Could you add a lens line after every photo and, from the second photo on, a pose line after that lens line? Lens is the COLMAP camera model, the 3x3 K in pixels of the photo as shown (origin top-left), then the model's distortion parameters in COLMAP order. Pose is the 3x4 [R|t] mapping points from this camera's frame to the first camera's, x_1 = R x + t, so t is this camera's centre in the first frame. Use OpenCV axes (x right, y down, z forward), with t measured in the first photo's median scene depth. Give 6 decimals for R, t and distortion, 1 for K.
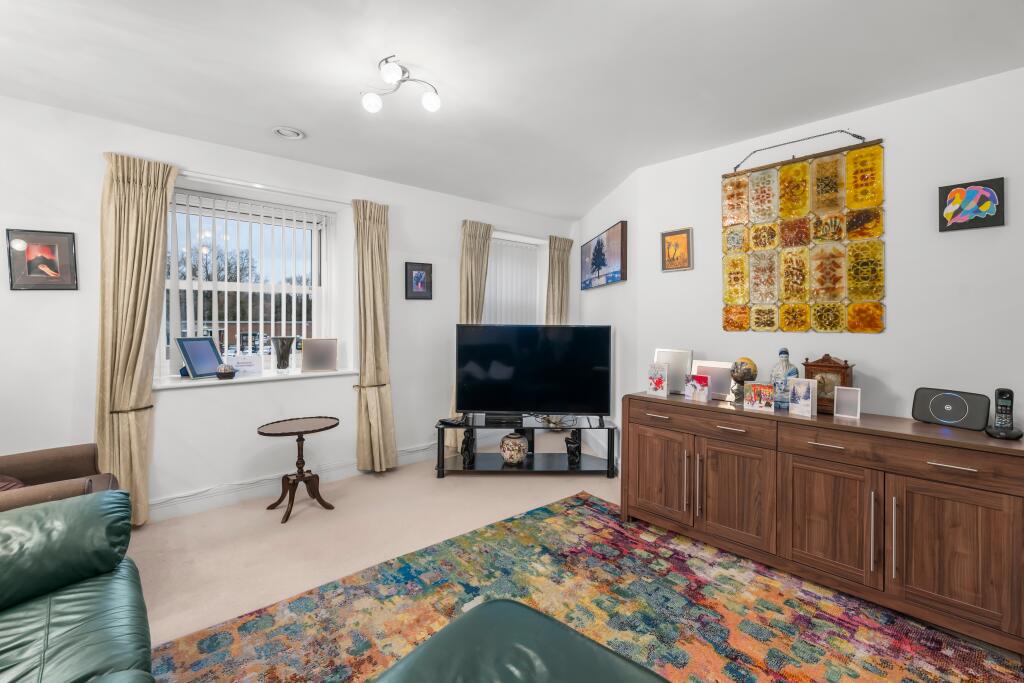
lens RADIAL K [[459.8, 0, 516.4], [0, 459.8, 320.2], [0, 0, 1]] dist [-0.002409, -0.000376]
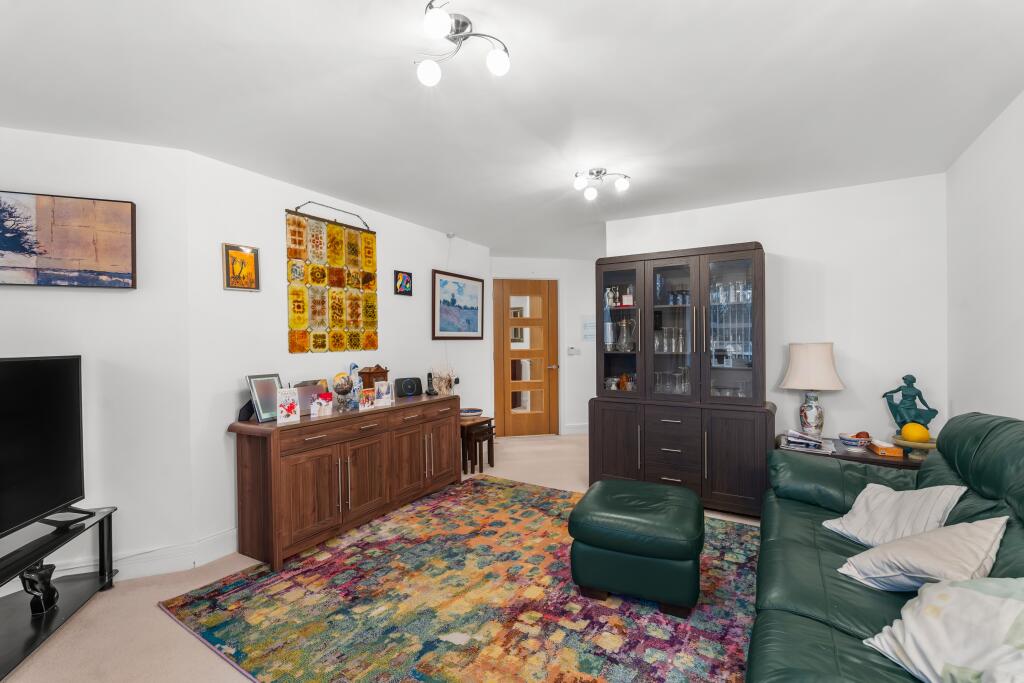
lens RADIAL K [[451.2, 0, 512.0], [0, 451.2, 341.5], [0, 0, 1]] dist [0.000403, 0.000219]
pose [[-0.285060, -0.004230, 0.958500, -0.801456], [0.009123, 0.999933, 0.007126, -0.008544], [-0.958466, 0.010776, -0.285002, 0.890005]]
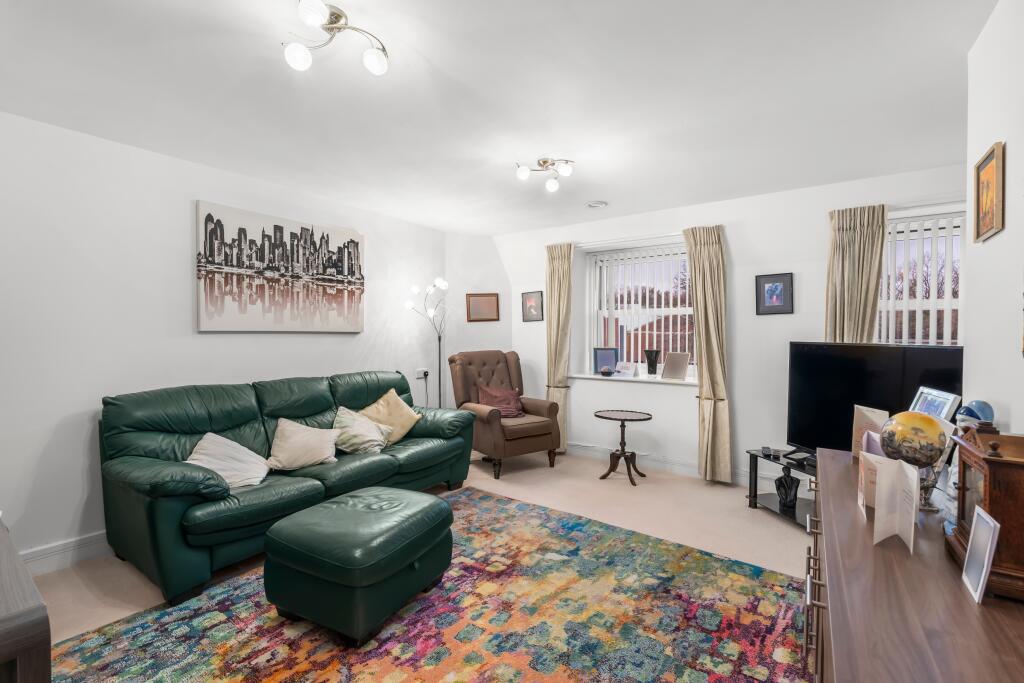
lens RADIAL K [[451.2, 0, 512.0], [0, 451.2, 341.5], [0, 0, 1]] dist [0.000403, 0.000219]
pose [[0.212847, 0.011404, -0.977019, 0.859005], [-0.005850, 0.999929, 0.010397, 0.003650], [0.977068, 0.003503, 0.212898, 0.470692]]
